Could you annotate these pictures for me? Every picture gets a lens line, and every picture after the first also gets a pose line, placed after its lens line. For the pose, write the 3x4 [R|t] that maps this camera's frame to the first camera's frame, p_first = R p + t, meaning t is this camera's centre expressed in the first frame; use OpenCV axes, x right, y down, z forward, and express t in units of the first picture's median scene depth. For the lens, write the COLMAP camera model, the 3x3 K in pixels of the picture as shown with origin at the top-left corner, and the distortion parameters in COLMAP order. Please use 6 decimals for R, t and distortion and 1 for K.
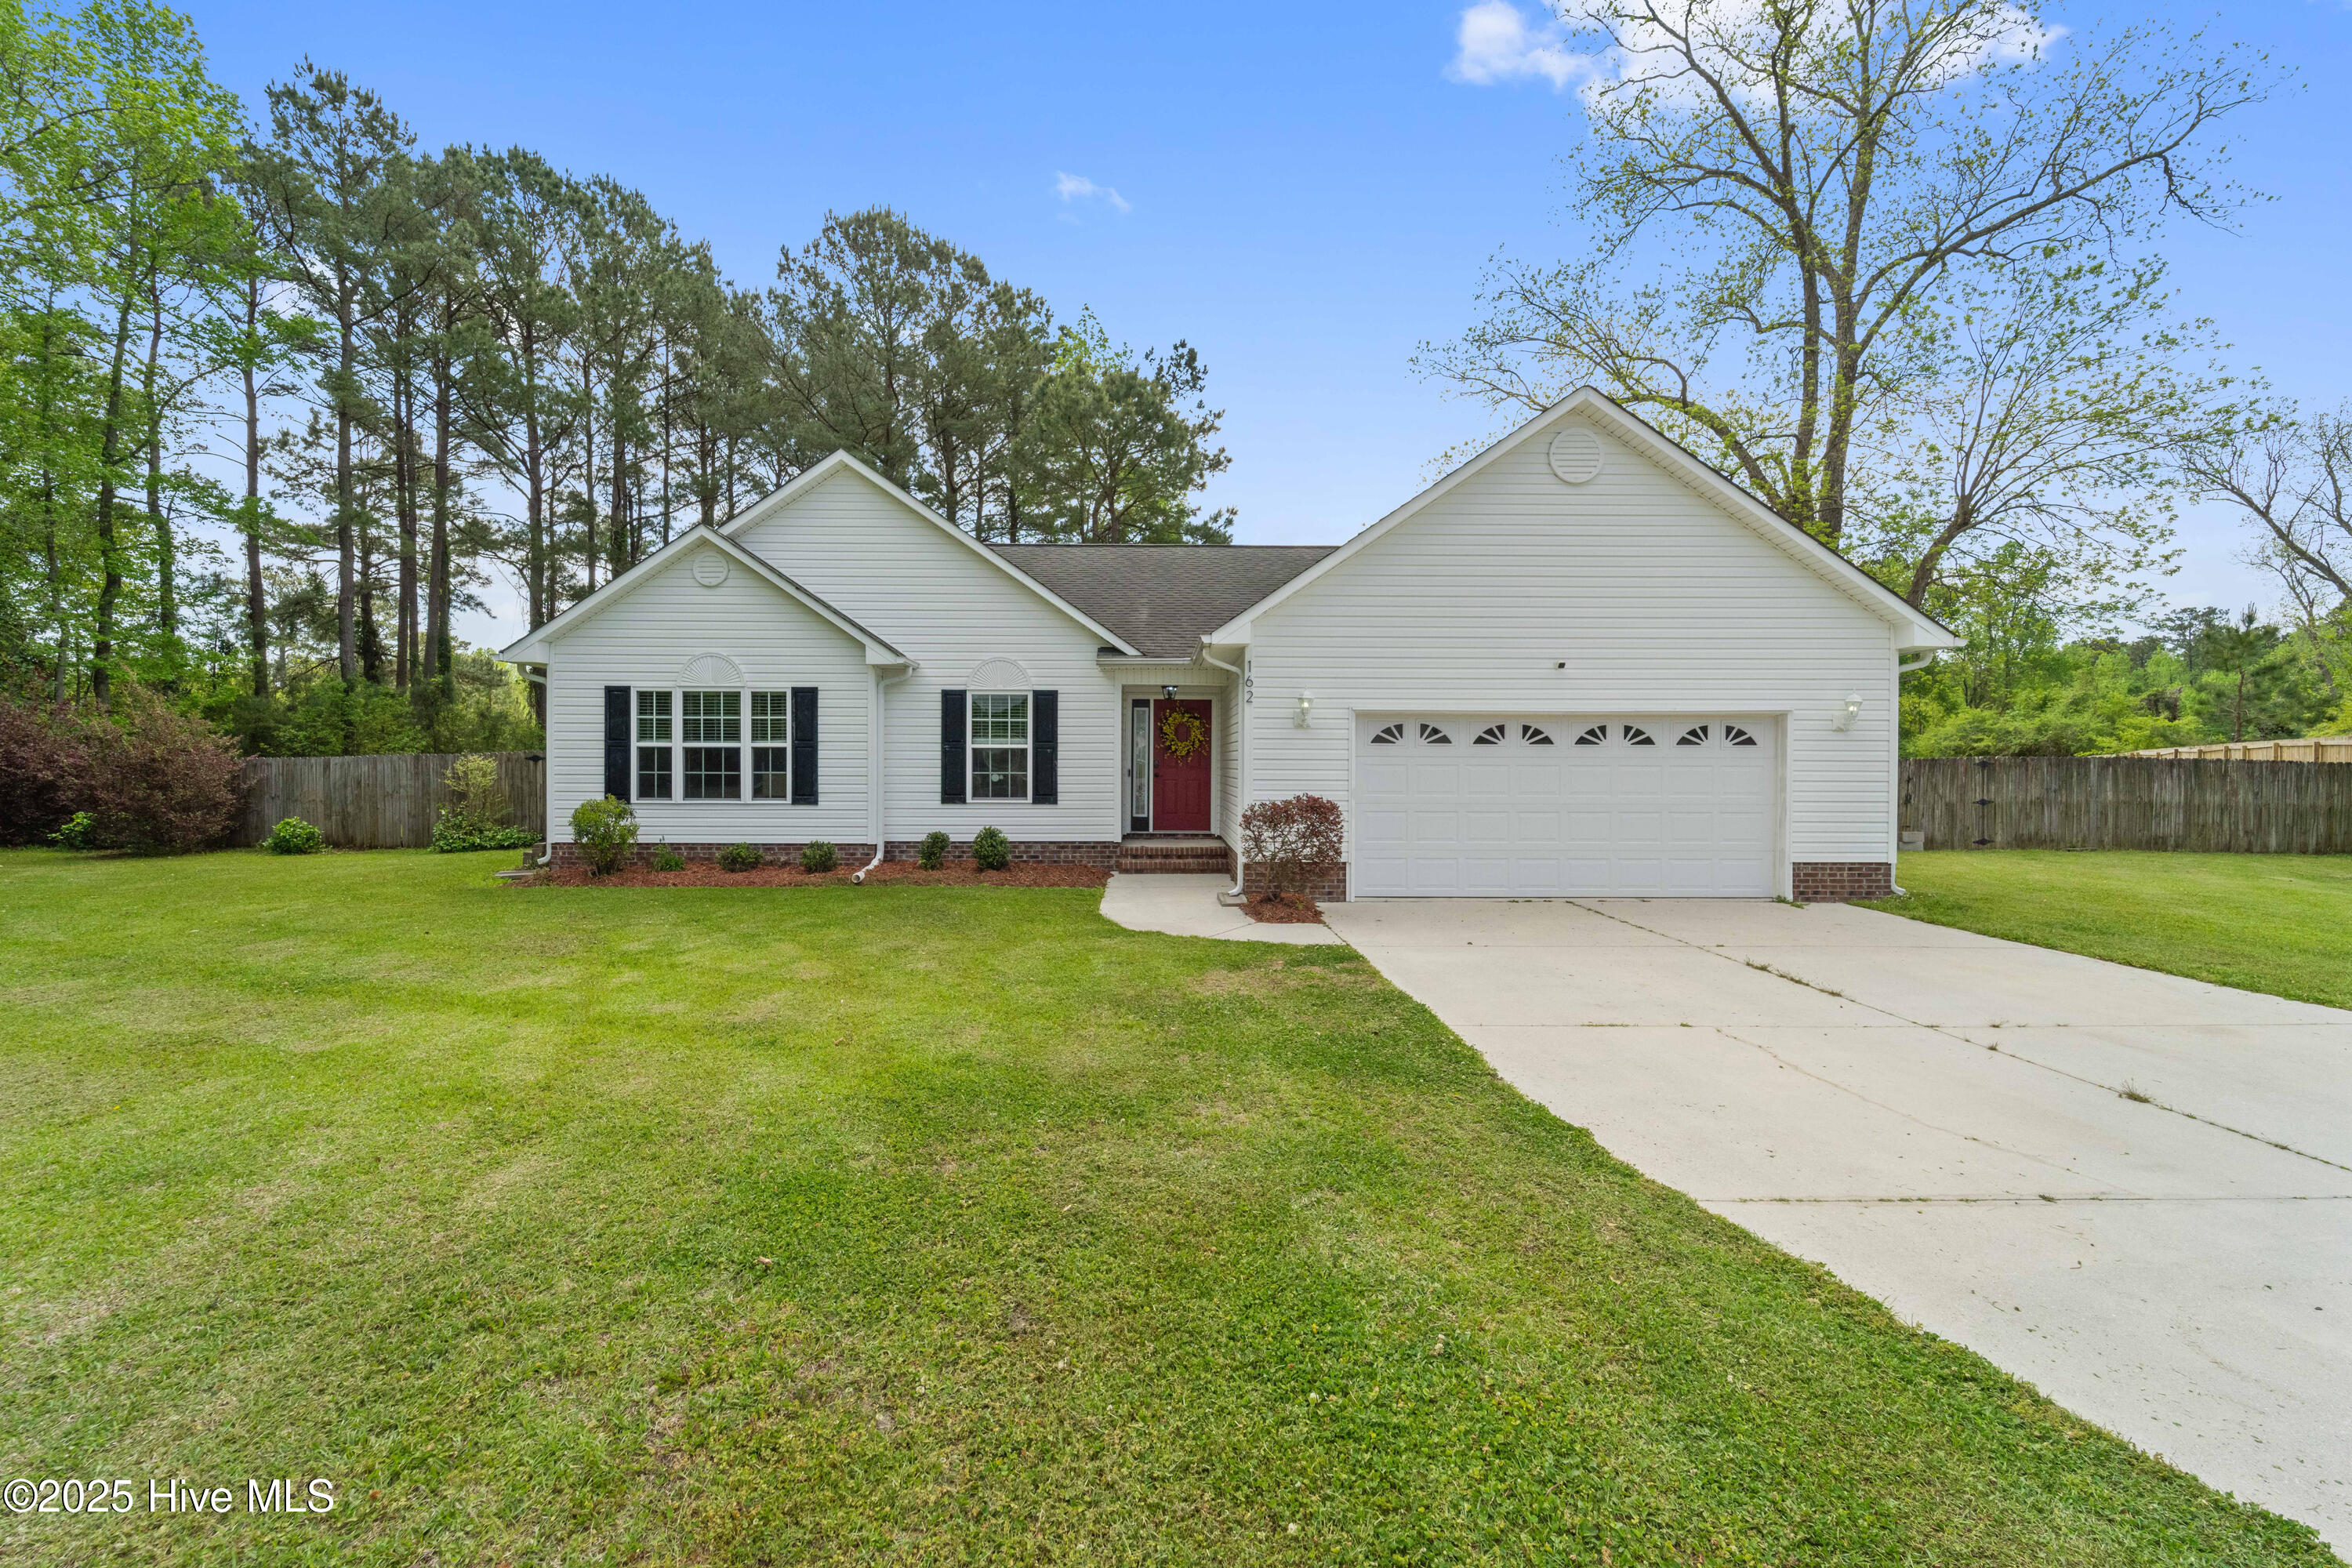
lens RADIAL K [[958.2, 0, 1175.7], [0, 958.2, 787.7], [0, 0, 1]] dist [-0.003938, 0.000185]
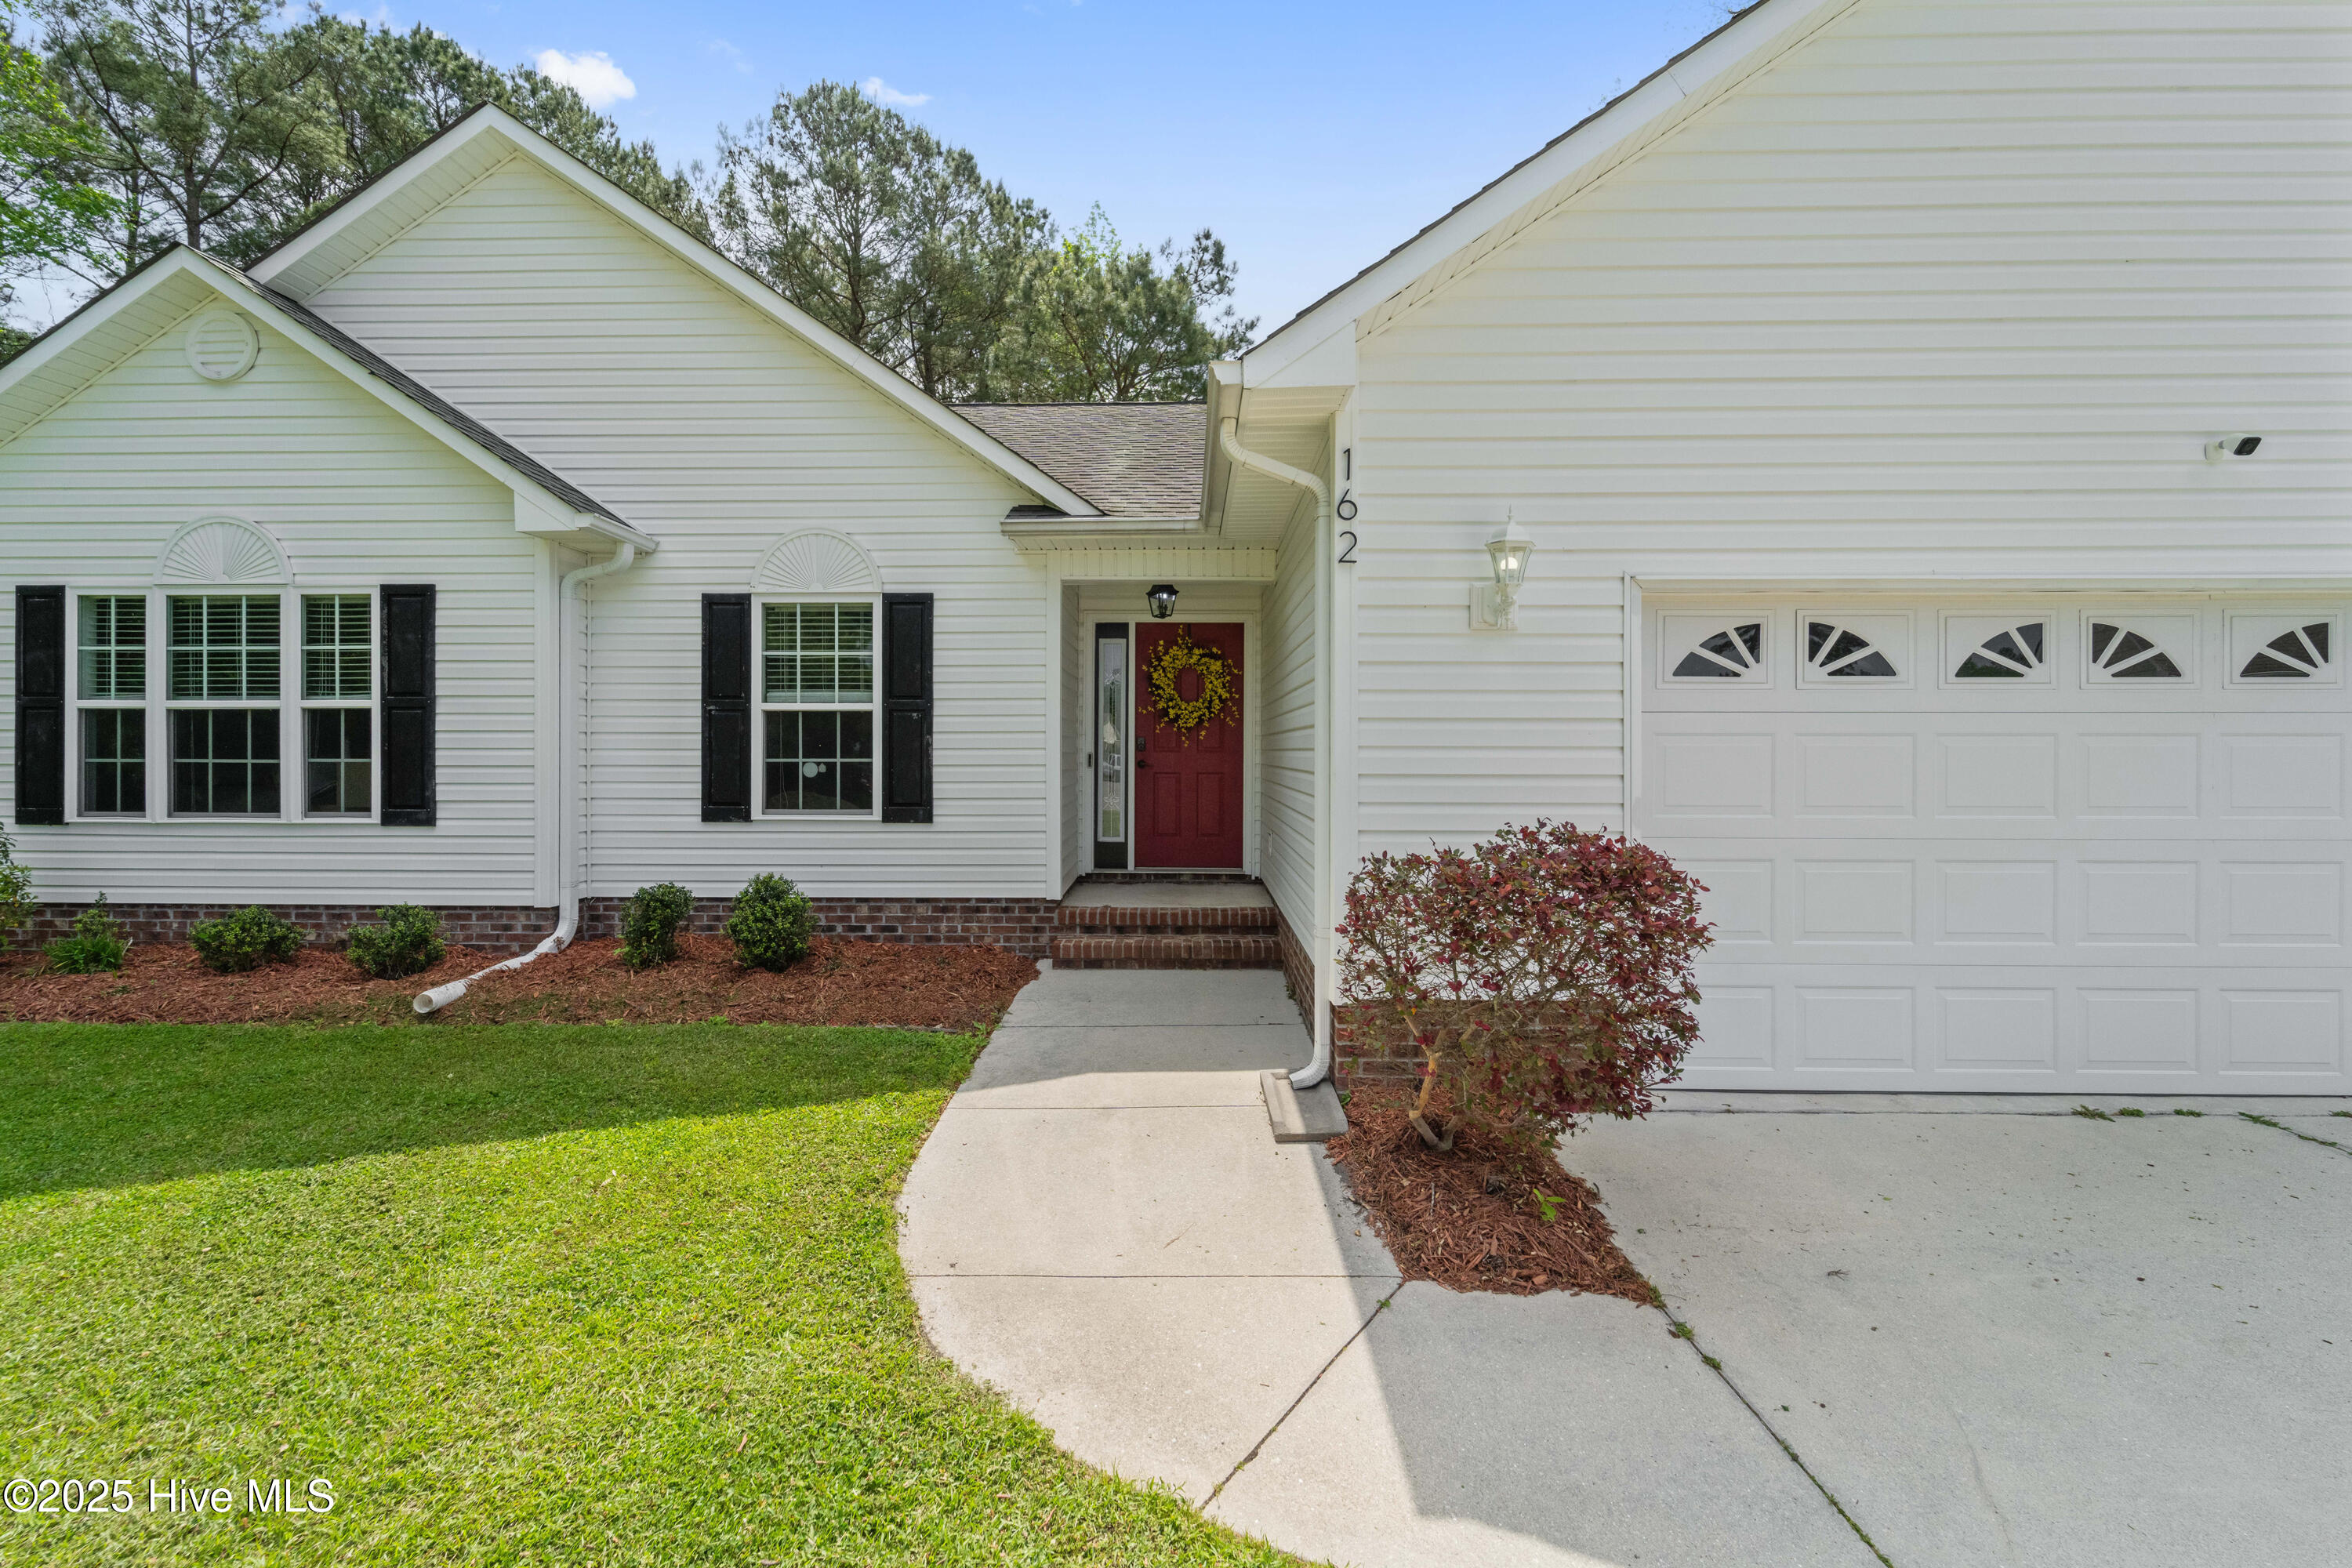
lens RADIAL K [[958.2, 0, 1173.0], [0, 958.2, 771.0], [0, 0, 1]] dist [-0.003938, 0.000185]
pose [[0.999325, -0.002091, -0.036682, 0.019046], [0.001878, 0.999981, -0.005841, -0.006629], [0.036693, 0.005768, 0.999310, 0.510351]]
